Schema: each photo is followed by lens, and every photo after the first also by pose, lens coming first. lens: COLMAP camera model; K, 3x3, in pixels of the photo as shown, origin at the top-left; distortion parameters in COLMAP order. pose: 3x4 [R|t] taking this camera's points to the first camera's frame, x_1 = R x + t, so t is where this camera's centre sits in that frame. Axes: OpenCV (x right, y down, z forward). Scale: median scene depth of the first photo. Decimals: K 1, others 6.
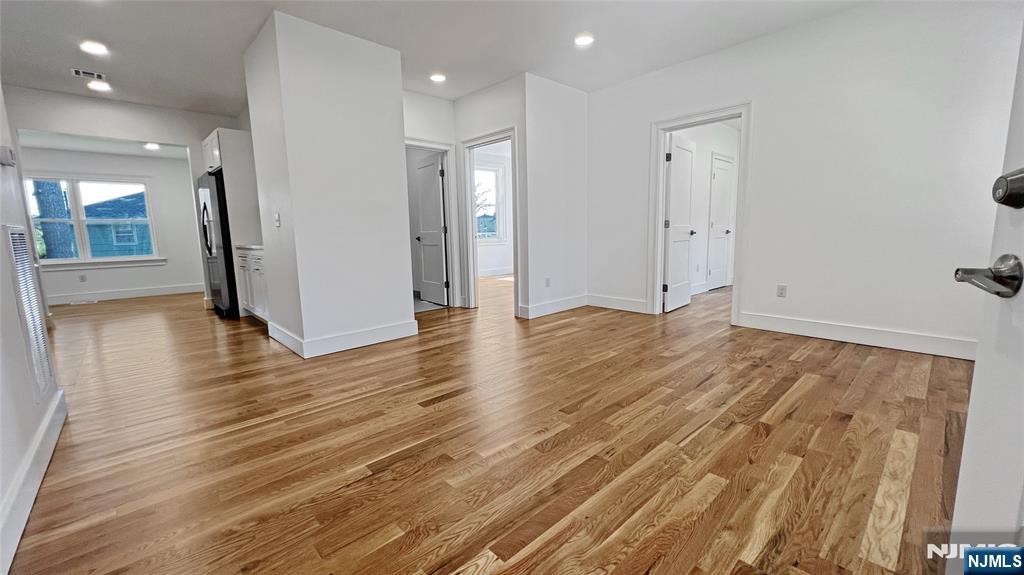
lens RADIAL K [[408.5, 0, 512.0], [0, 408.5, 287.5], [0, 0, 1]] dist [0.001452, 0.000201]
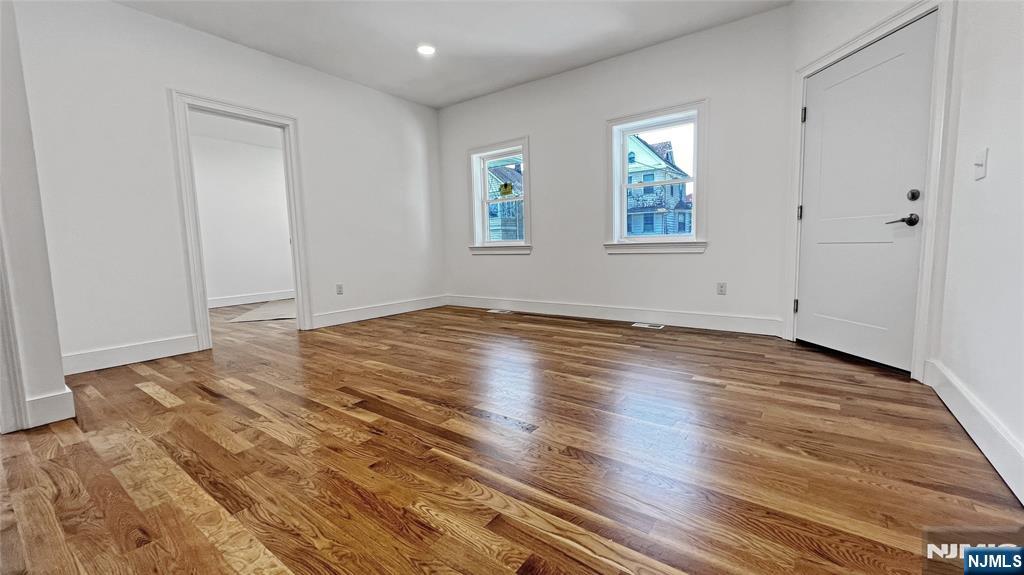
lens RADIAL K [[408.5, 0, 512.0], [0, 408.5, 287.5], [0, 0, 1]] dist [0.001452, 0.000201]
pose [[-0.180920, -0.074797, 0.980649, -0.755093], [0.165049, 0.980654, 0.105247, -0.049400], [-0.969550, 0.180897, -0.165075, 0.891161]]
